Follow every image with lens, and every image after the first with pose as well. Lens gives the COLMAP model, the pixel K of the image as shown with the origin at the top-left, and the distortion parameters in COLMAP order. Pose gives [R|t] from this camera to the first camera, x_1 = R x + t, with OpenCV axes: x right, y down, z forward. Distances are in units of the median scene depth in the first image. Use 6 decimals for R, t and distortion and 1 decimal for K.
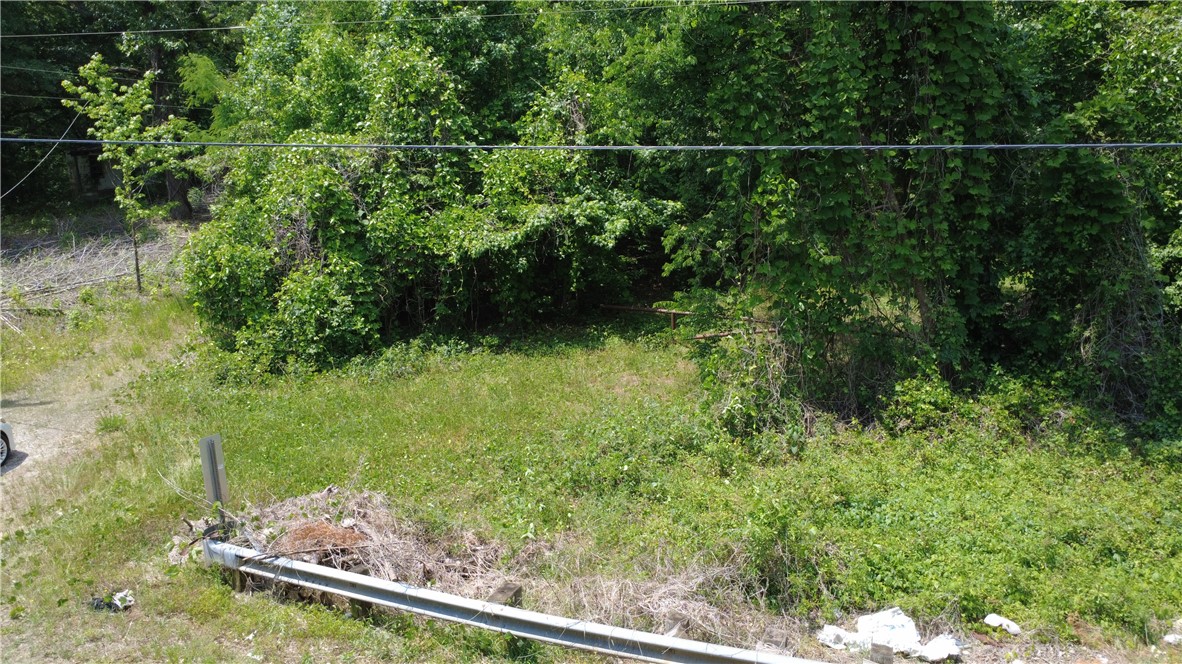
lens RADIAL K [[858.2, 0, 594.8], [0, 858.2, 336.4], [0, 0, 1]] dist [-0.008221, 0.006929]
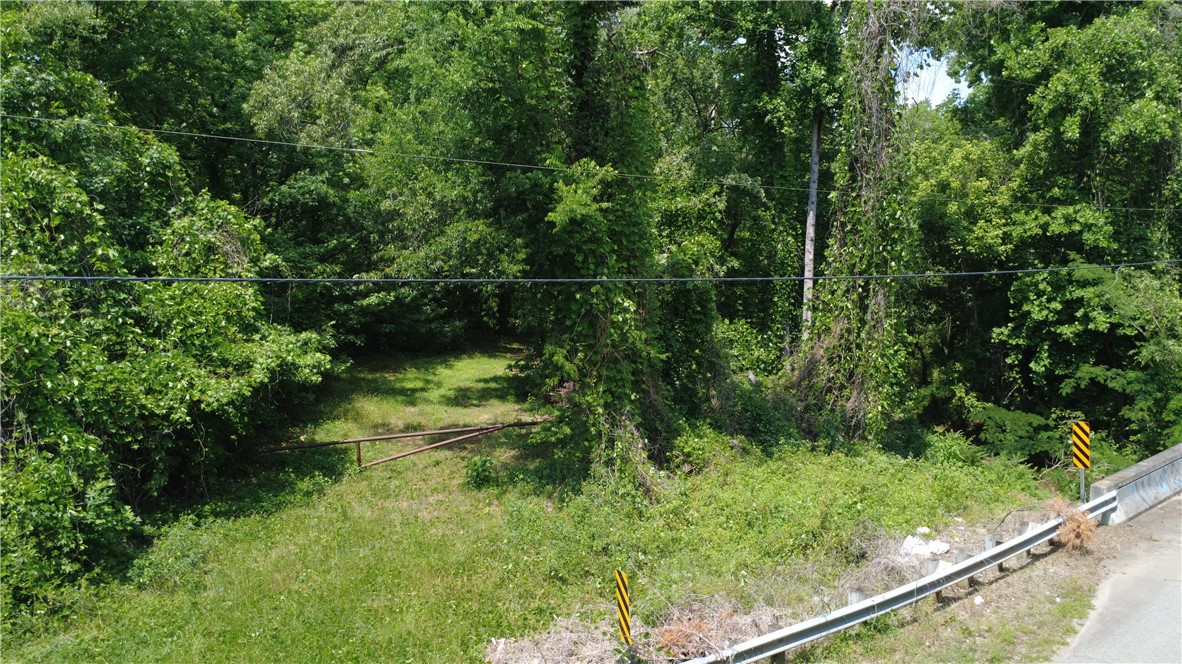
lens RADIAL K [[858.2, 0, 584.3], [0, 858.2, 335.7], [0, 0, 1]] dist [-0.008221, 0.006929]
pose [[0.546112, -0.061270, 0.835468, -0.865584], [0.187403, 0.980981, -0.050556, -0.069069], [-0.816481, 0.184179, 0.547208, 0.315692]]
